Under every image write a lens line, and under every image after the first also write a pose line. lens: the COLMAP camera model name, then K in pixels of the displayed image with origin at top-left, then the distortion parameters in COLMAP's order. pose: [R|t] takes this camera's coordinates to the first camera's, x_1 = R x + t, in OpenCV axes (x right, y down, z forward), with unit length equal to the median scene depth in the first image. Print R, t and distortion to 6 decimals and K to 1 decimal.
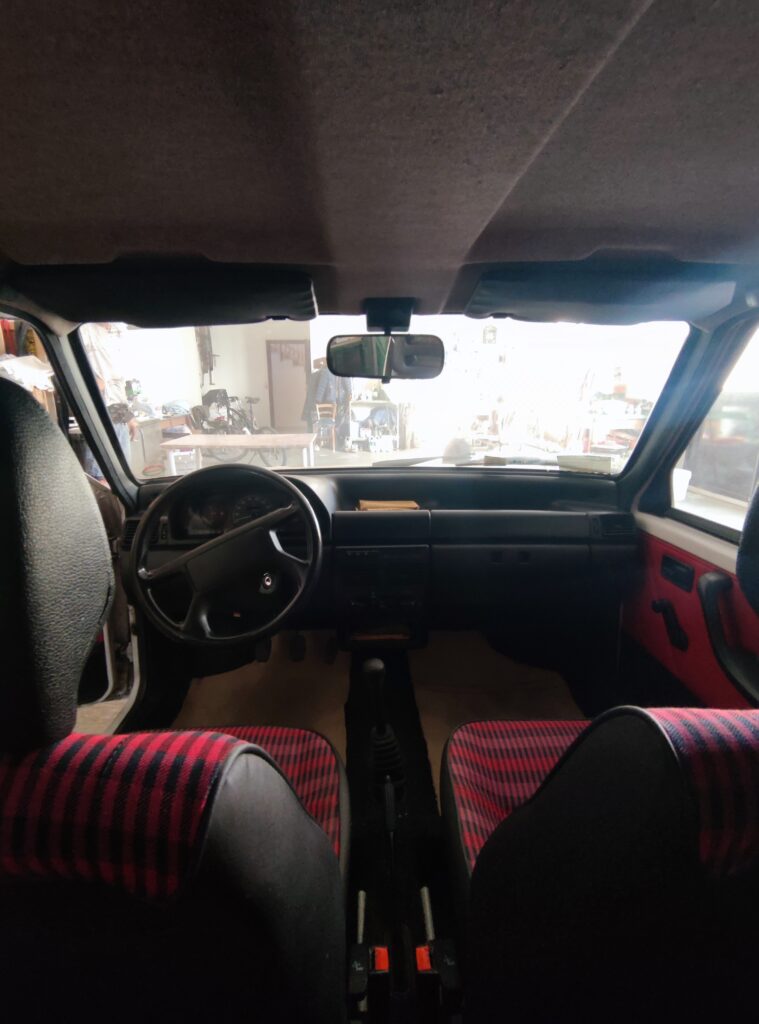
lens RADIAL K [[456.5, 0, 382.5], [0, 456.5, 507.6], [0, 0, 1]] dist [-0.008987, 0.000243]
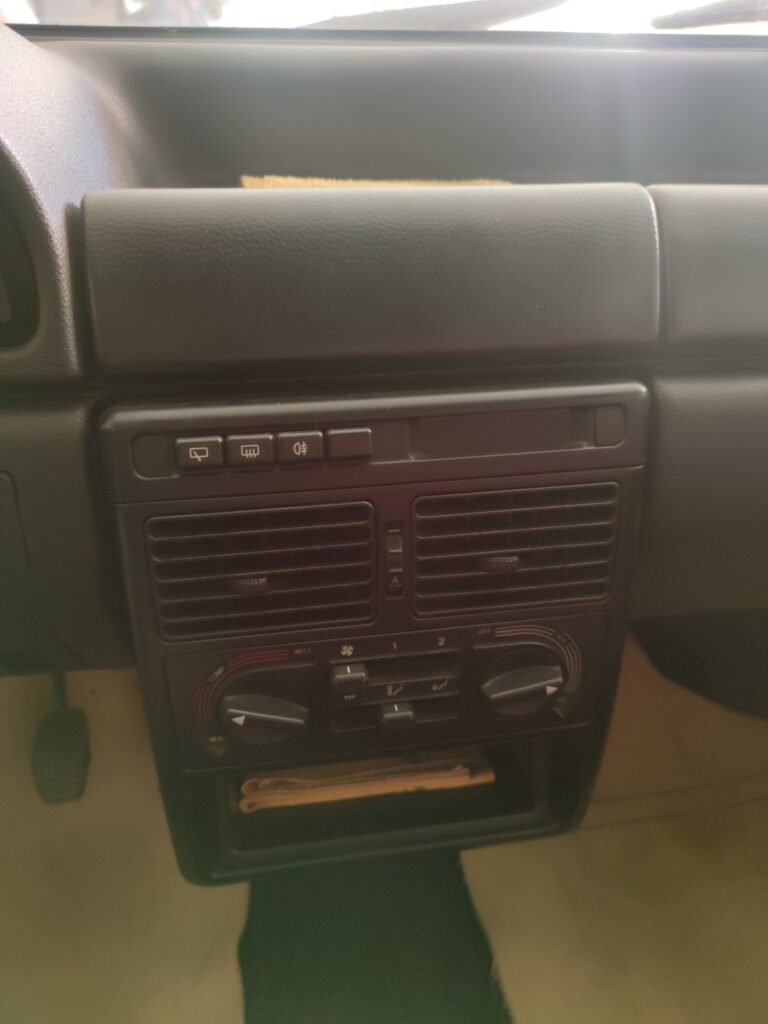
lens RADIAL K [[714.2, 0, 388.2], [0, 714.2, 503.7], [0, 0, 1]] dist [0.040330, -0.009340]
pose [[0.991111, -0.053569, 0.121779, -0.045422], [0.021644, 0.968083, 0.249693, 0.069490], [-0.131268, -0.244838, 0.960637, 0.923312]]
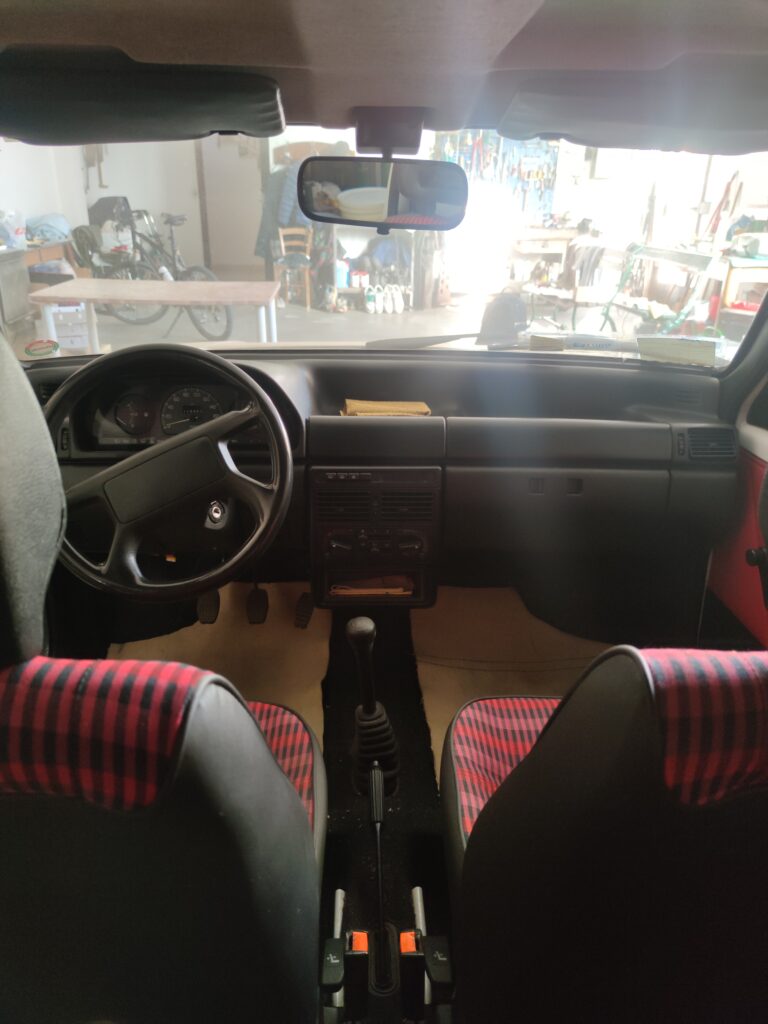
lens RADIAL K [[714.2, 0, 382.4], [0, 714.2, 521.5], [0, 0, 1]] dist [0.040330, -0.009340]
pose [[0.999790, 0.020478, -0.000694, 0.014873], [-0.020093, 0.986508, 0.162473, -0.016266], [0.004011, -0.162425, 0.986713, -0.142914]]
